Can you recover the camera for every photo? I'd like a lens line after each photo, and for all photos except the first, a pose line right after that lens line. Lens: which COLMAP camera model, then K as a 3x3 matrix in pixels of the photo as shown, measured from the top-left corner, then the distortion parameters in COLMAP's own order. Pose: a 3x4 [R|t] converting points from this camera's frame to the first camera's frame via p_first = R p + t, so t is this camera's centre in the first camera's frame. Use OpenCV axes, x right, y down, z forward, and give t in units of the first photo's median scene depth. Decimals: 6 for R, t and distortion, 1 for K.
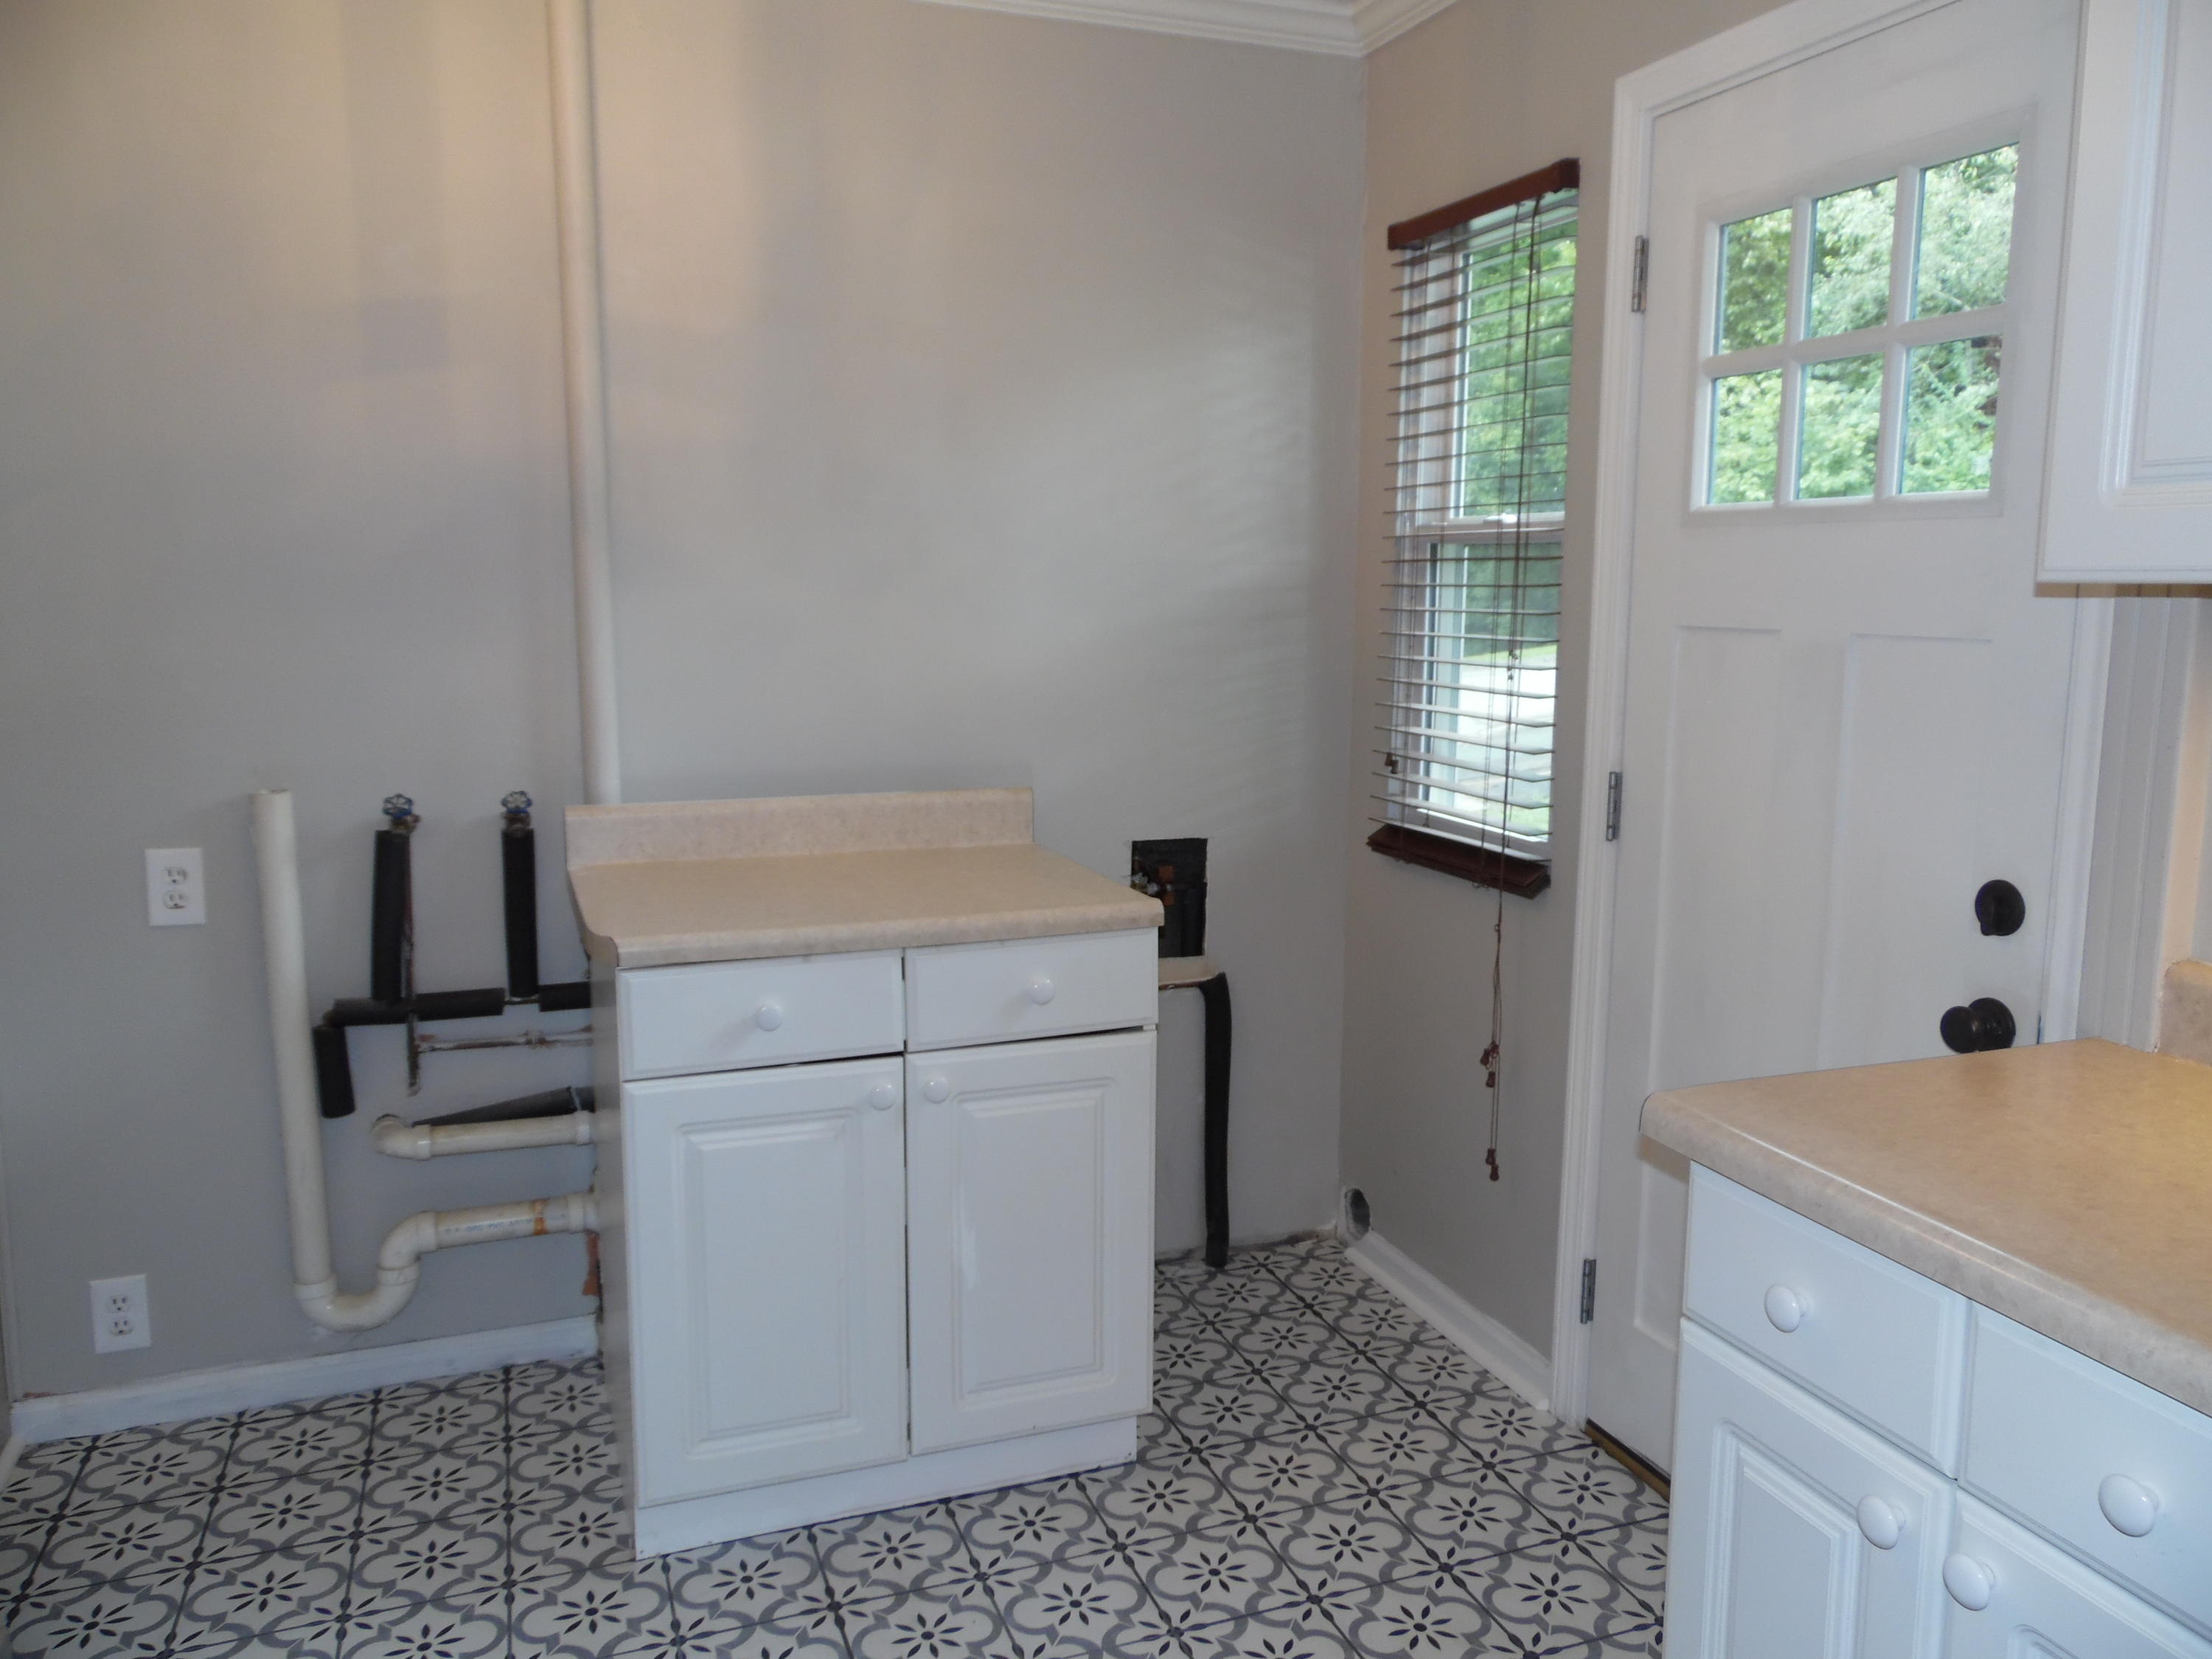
lens RADIAL K [[1654.5, 0, 1112.2], [0, 1654.5, 809.6], [0, 0, 1]] dist [-0.028452, 0.053322]
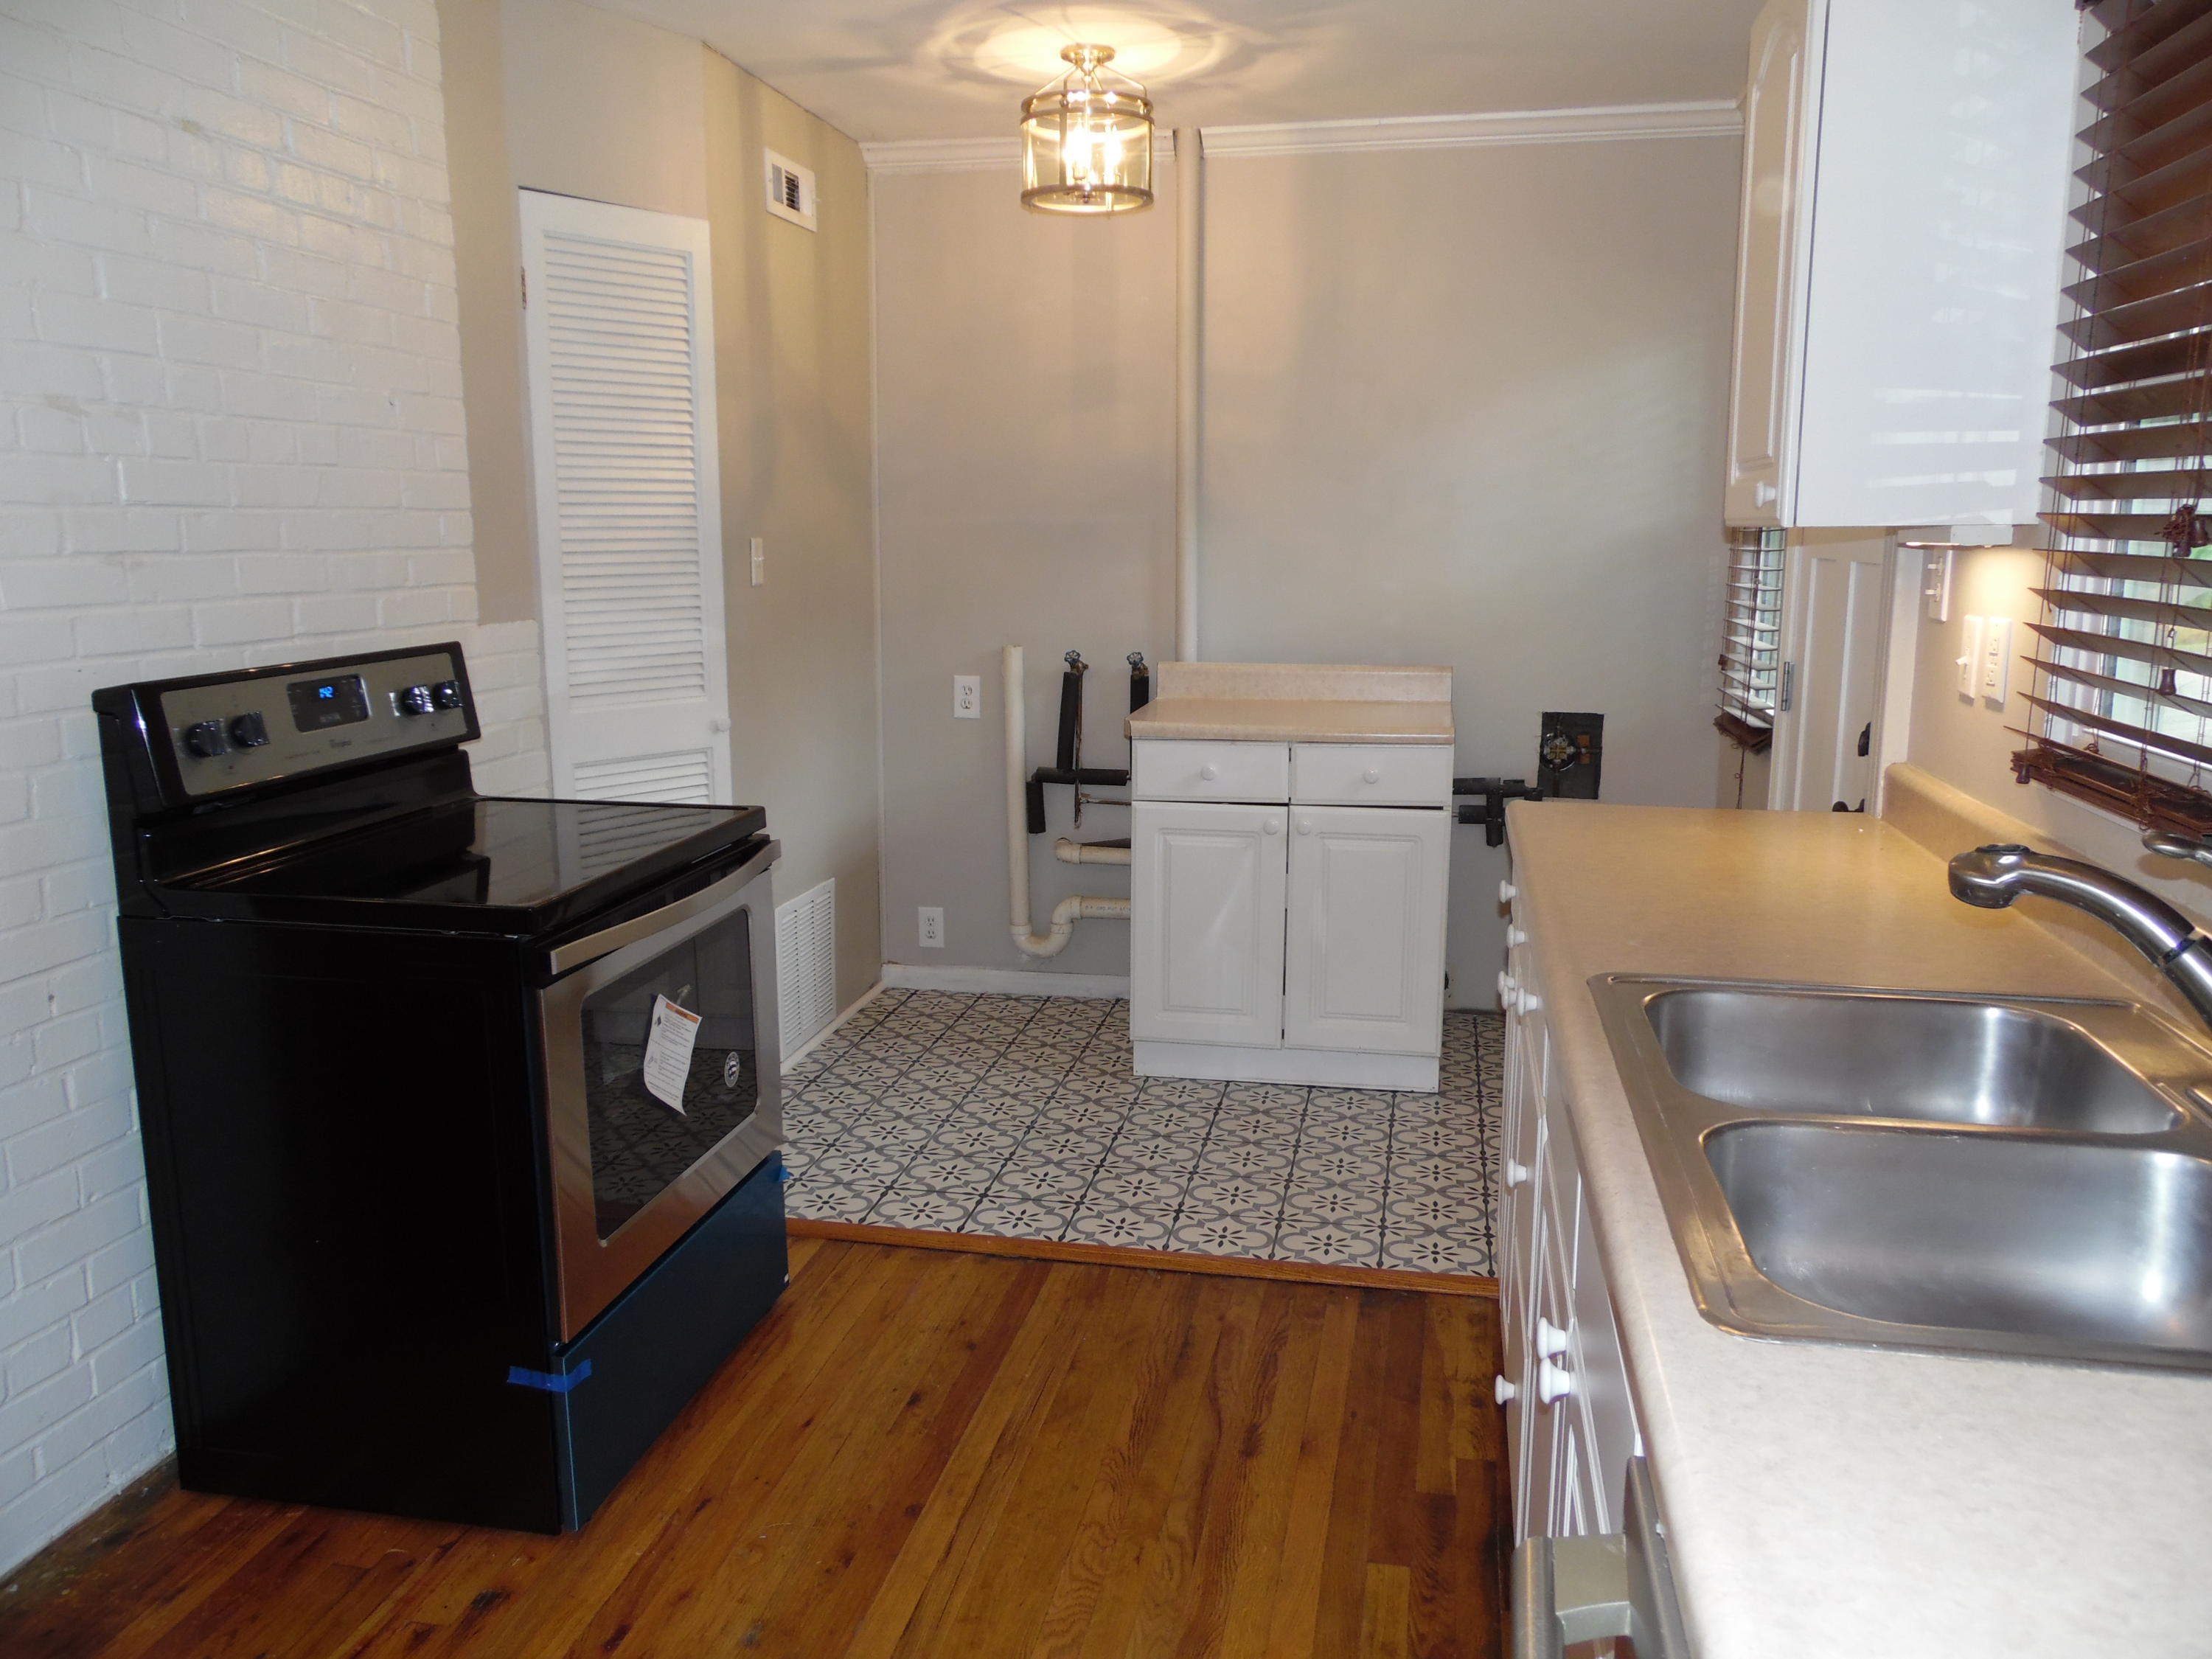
lens RADIAL K [[1654.5, 0, 1110.1], [0, 1654.5, 832.1], [0, 0, 1]] dist [-0.028452, 0.053322]
pose [[0.849058, 0.087702, -0.520970, 0.529422], [-0.067457, 0.996050, 0.057740, 0.078293], [0.523976, -0.013881, 0.851620, -0.475746]]
